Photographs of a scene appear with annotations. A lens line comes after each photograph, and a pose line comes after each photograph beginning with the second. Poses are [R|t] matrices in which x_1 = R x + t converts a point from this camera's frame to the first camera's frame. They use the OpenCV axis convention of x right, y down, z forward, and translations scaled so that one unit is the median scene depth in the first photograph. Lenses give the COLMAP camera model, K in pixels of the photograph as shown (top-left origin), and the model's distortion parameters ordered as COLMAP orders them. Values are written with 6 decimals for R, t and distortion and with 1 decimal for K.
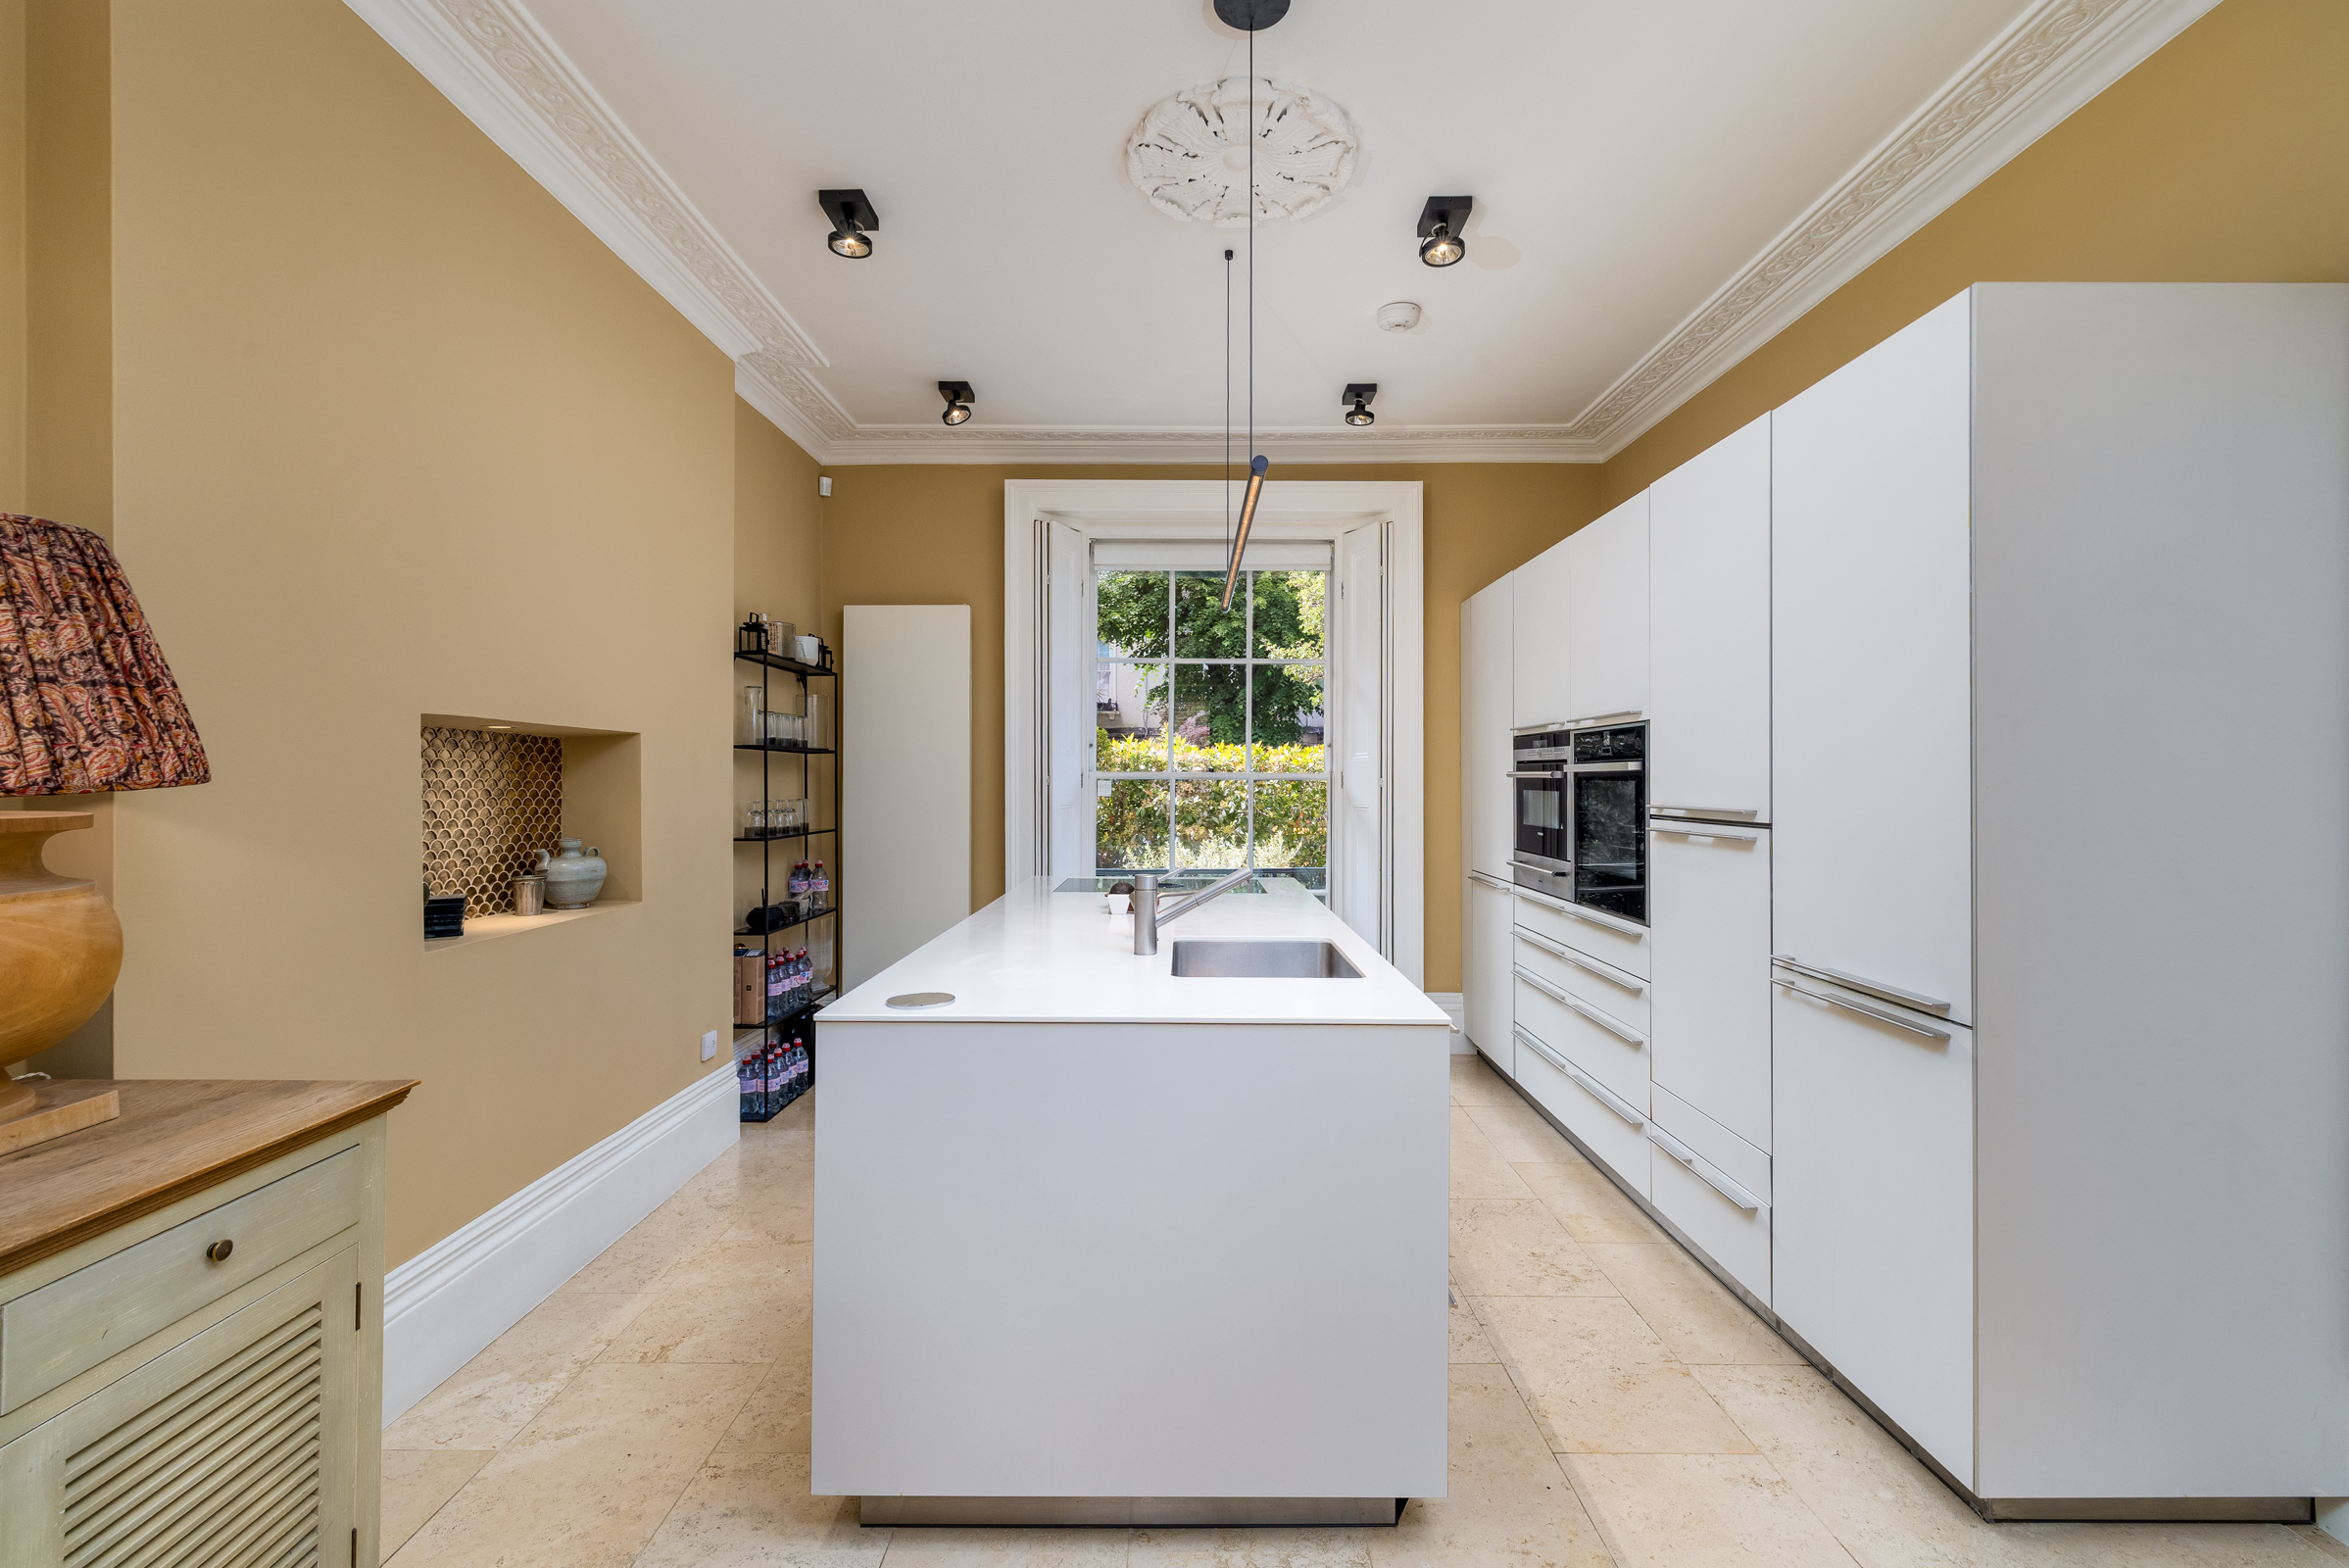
lens RADIAL K [[1018.5, 0, 1174.5], [0, 1018.5, 784.0], [0, 0, 1]] dist [0.000061, 0.000001]
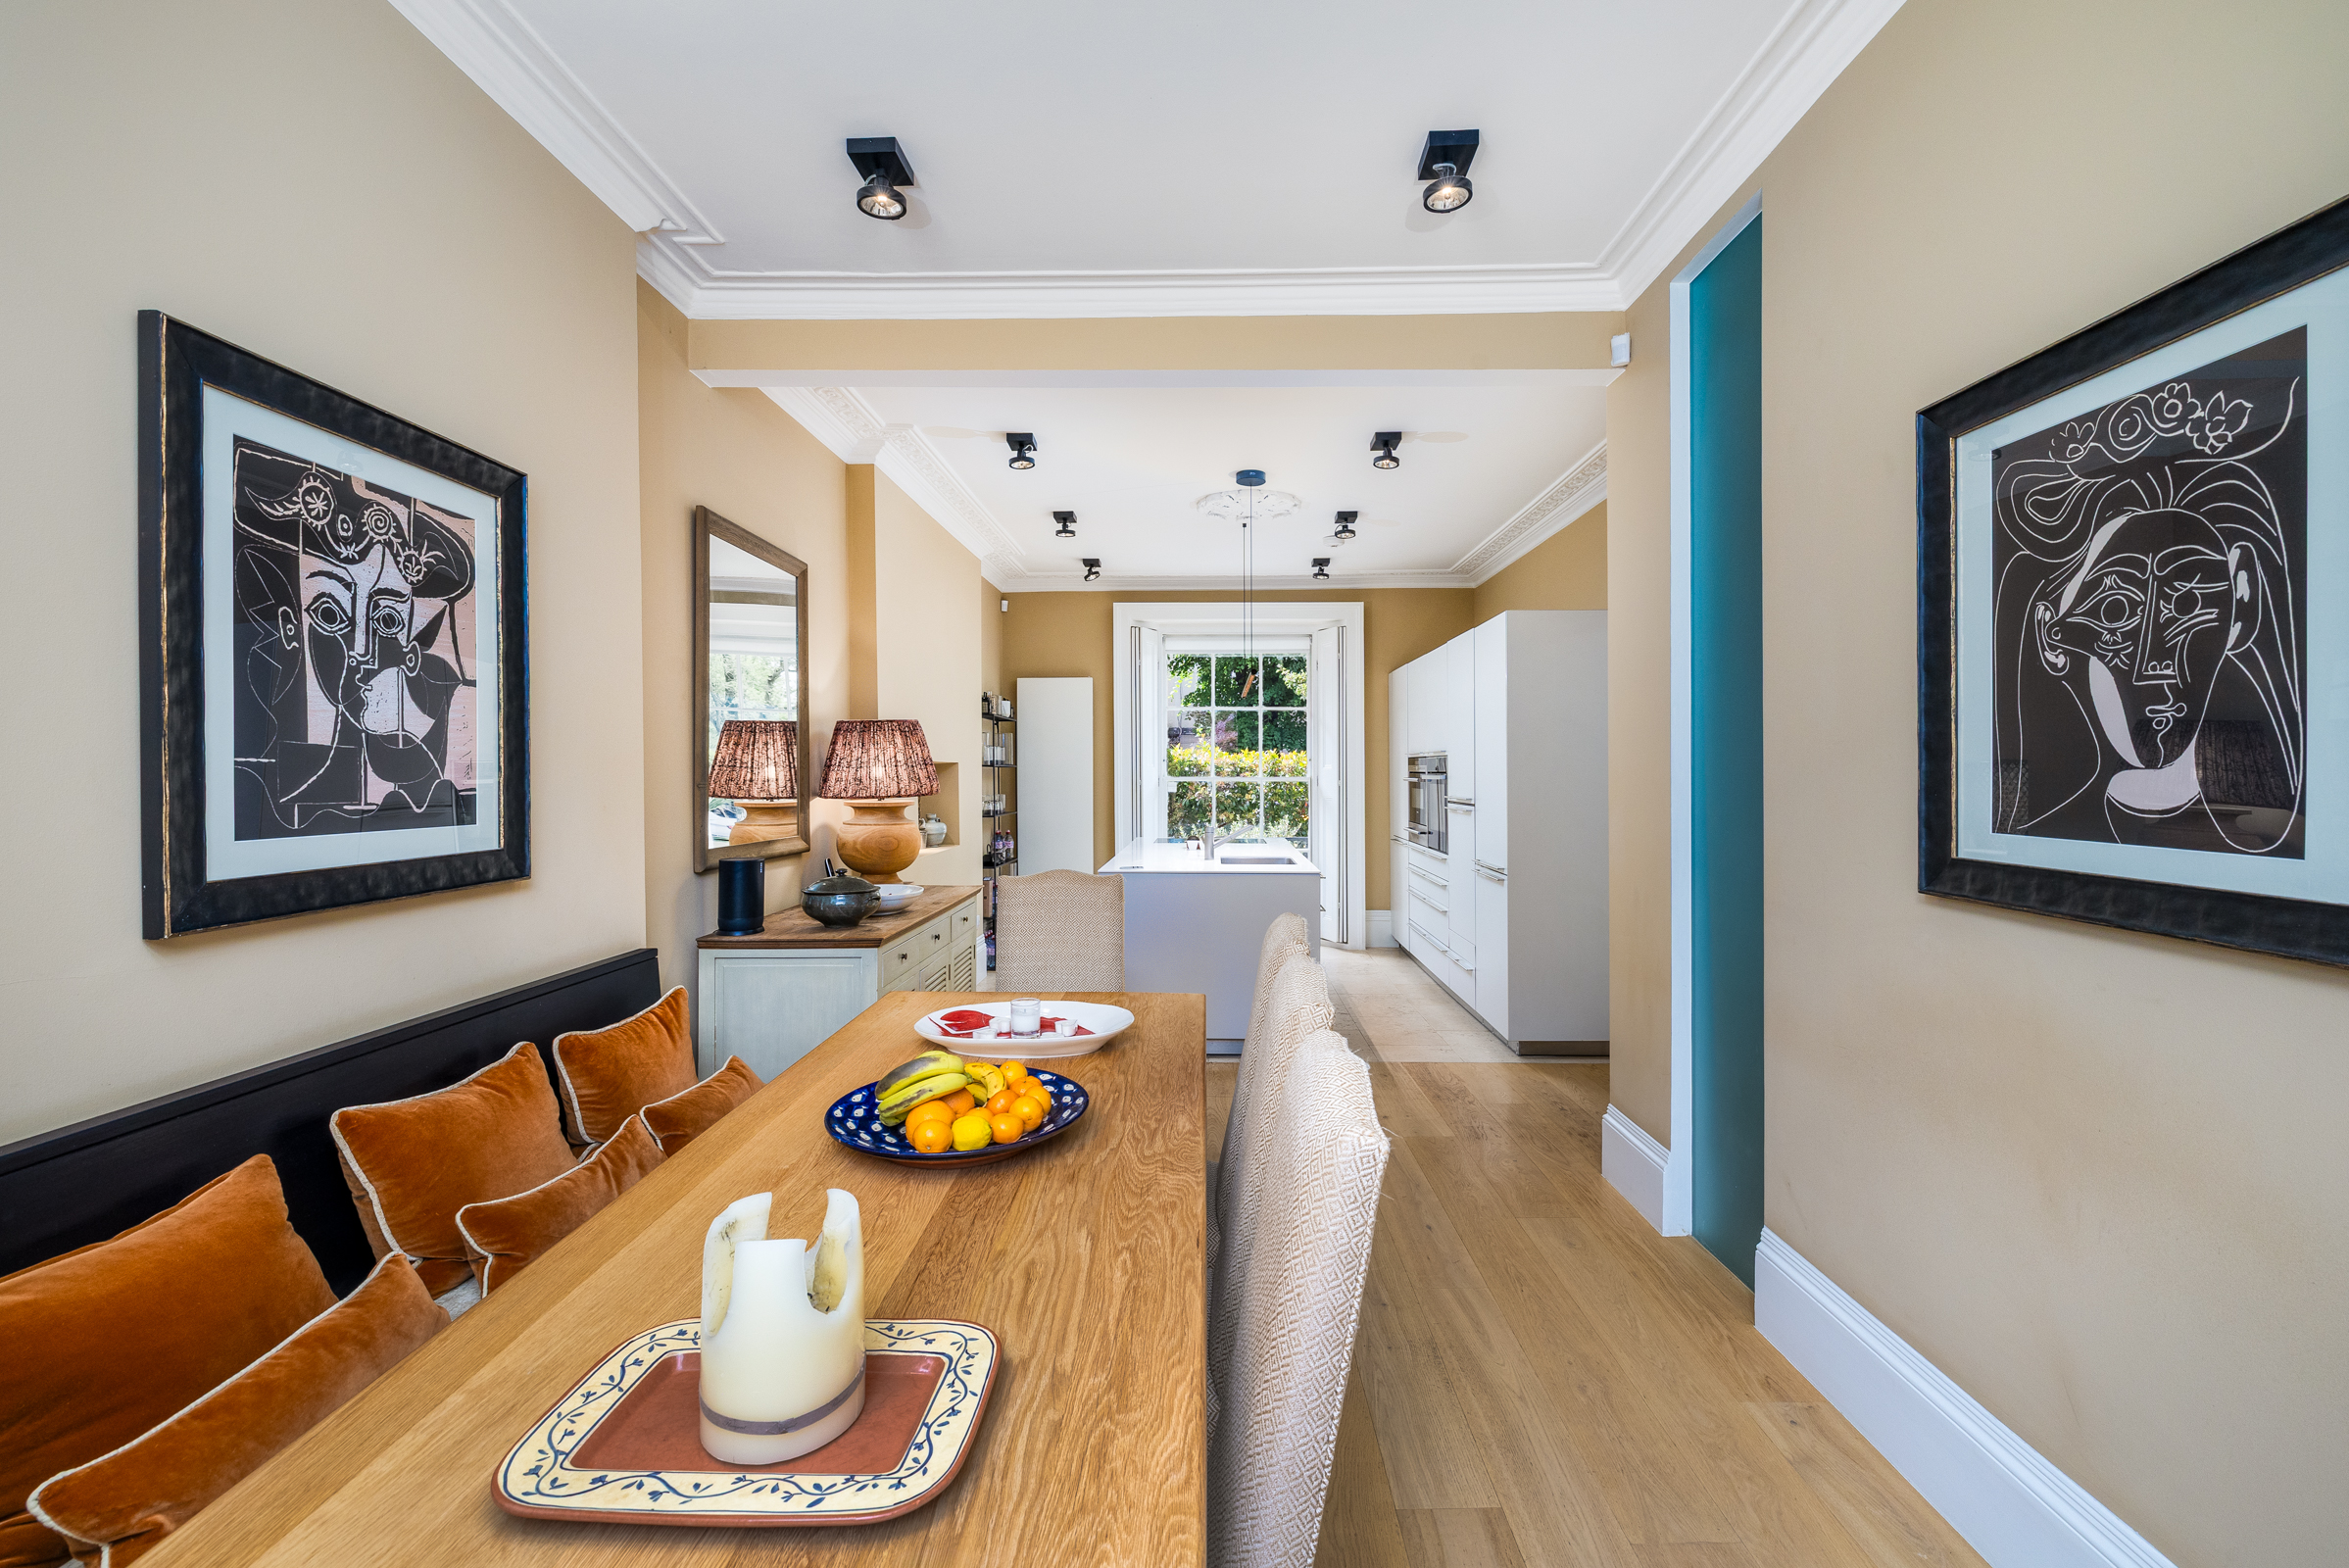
lens RADIAL K [[1039.4, 0, 1174.5], [0, 1039.4, 784.0], [0, 0, 1]] dist [-0.000087, -0.000005]
pose [[0.999639, -0.003454, -0.026627, -0.021729], [0.003663, 0.999963, 0.007832, -0.014146], [0.026599, -0.007927, 0.999615, -0.707394]]
